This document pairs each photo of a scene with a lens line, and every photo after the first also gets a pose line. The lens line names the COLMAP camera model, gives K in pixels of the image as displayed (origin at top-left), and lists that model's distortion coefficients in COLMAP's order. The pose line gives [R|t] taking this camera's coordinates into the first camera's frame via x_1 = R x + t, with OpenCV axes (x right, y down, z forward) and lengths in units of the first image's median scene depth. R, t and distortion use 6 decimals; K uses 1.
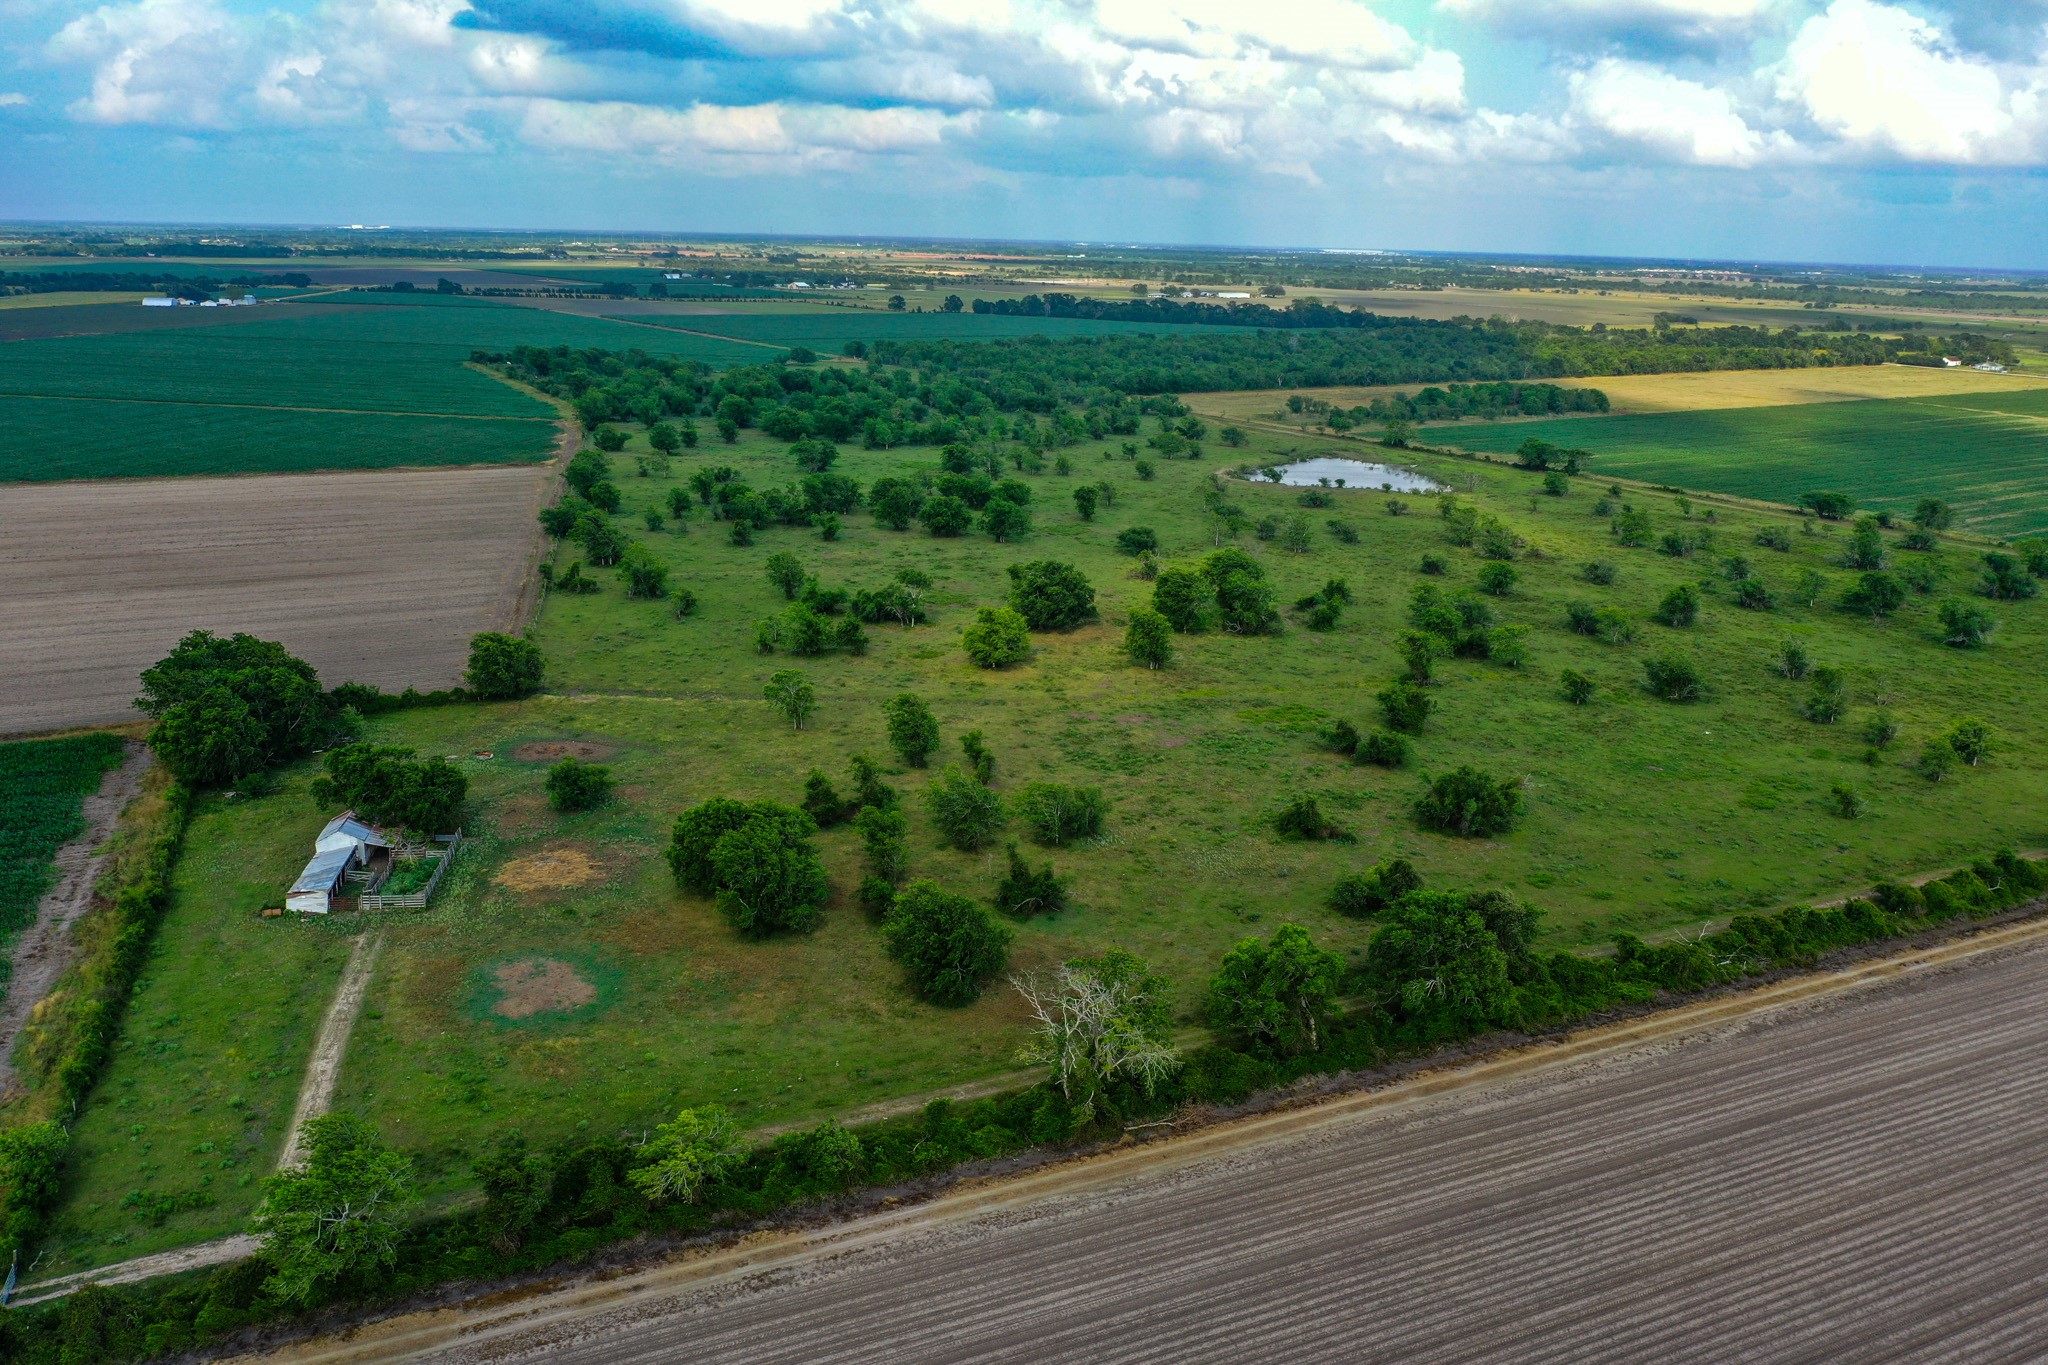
lens RADIAL K [[1615.8, 0, 1045.6], [0, 1615.8, 674.5], [0, 0, 1]] dist [-0.020638, 0.000705]
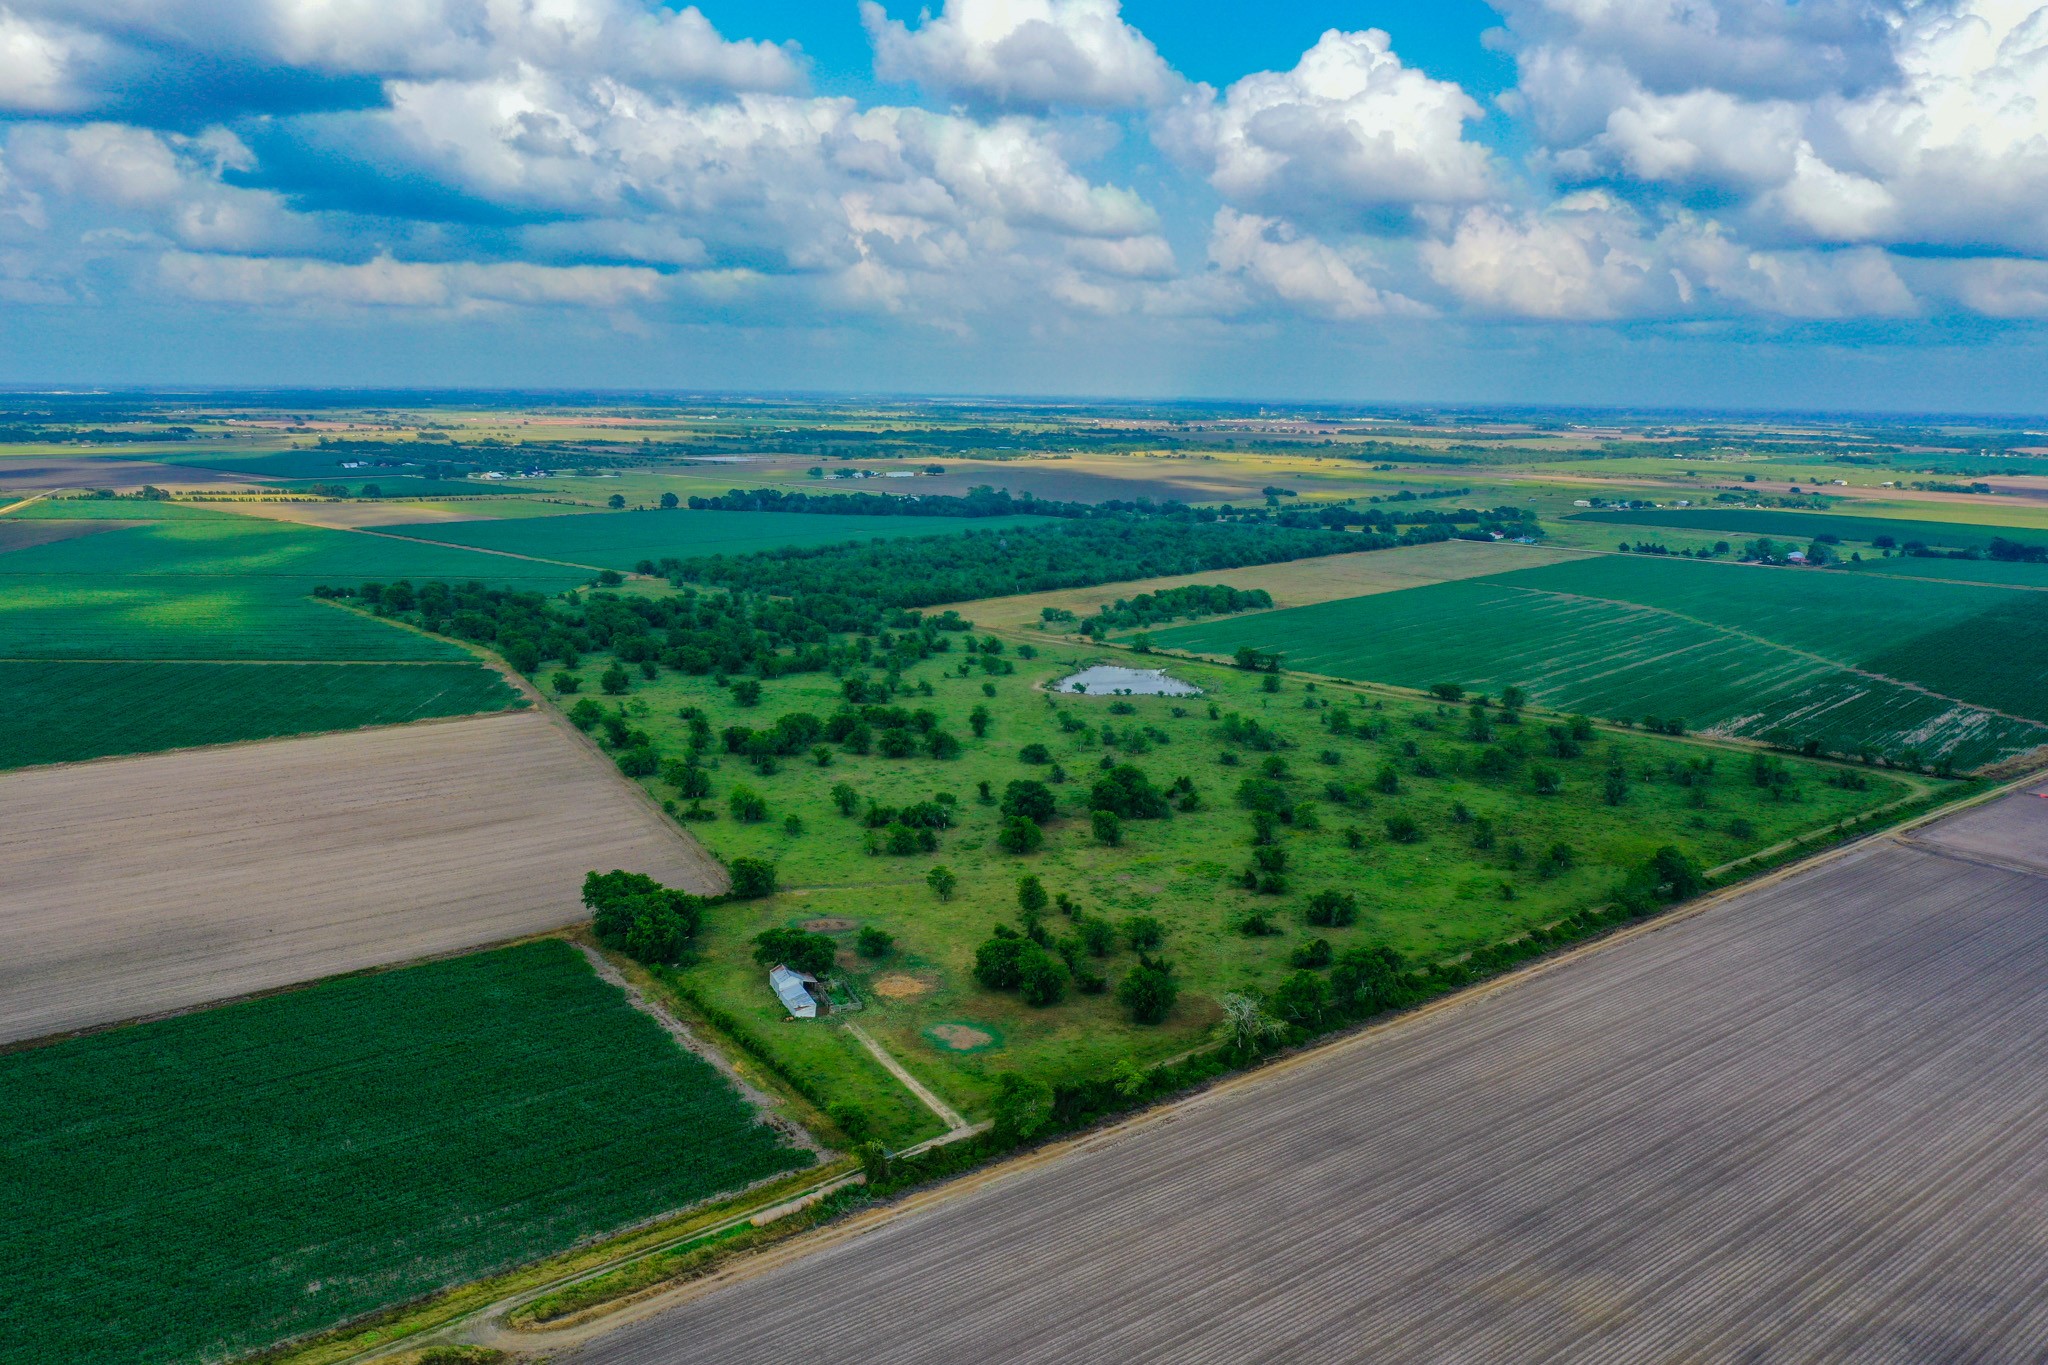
lens RADIAL K [[1588.8, 0, 1052.8], [0, 1588.8, 678.4], [0, 0, 1]] dist [-0.019067, -0.001587]
pose [[0.970139, -0.052623, 0.236773, -0.334393], [0.071561, 0.994826, -0.072110, -0.055086], [-0.231754, 0.086901, 0.968885, -0.530794]]
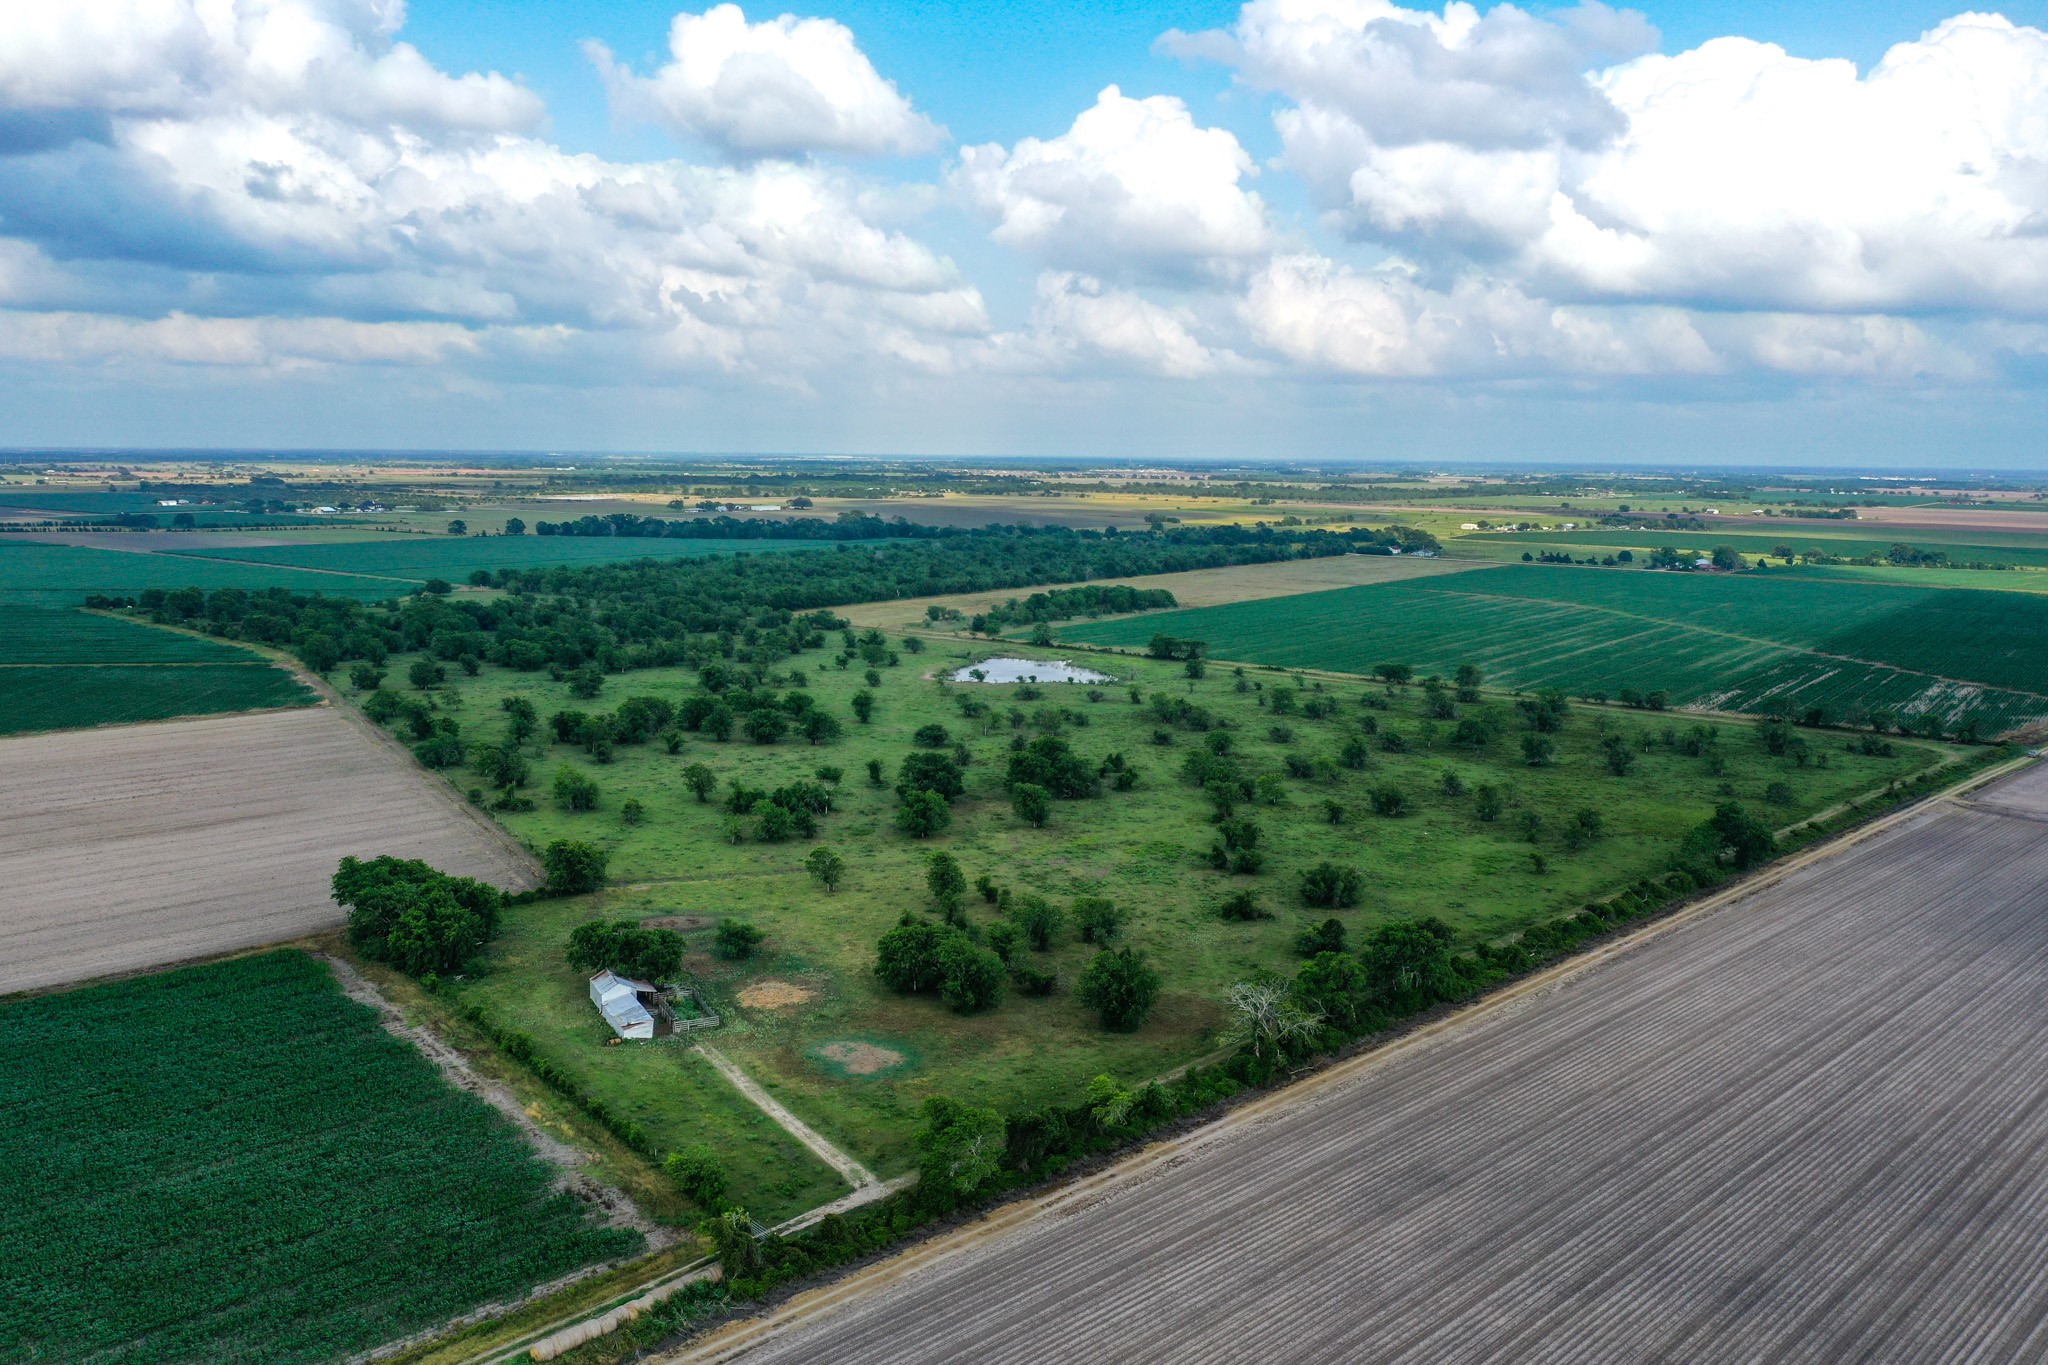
lens RADIAL K [[1588.8, 0, 1052.8], [0, 1588.8, 678.4], [0, 0, 1]] dist [-0.019067, -0.001587]
pose [[0.946586, -0.059118, 0.316985, -0.297328], [0.095888, 0.990186, -0.101672, 0.008535], [-0.307864, 0.126636, 0.942965, -0.231142]]
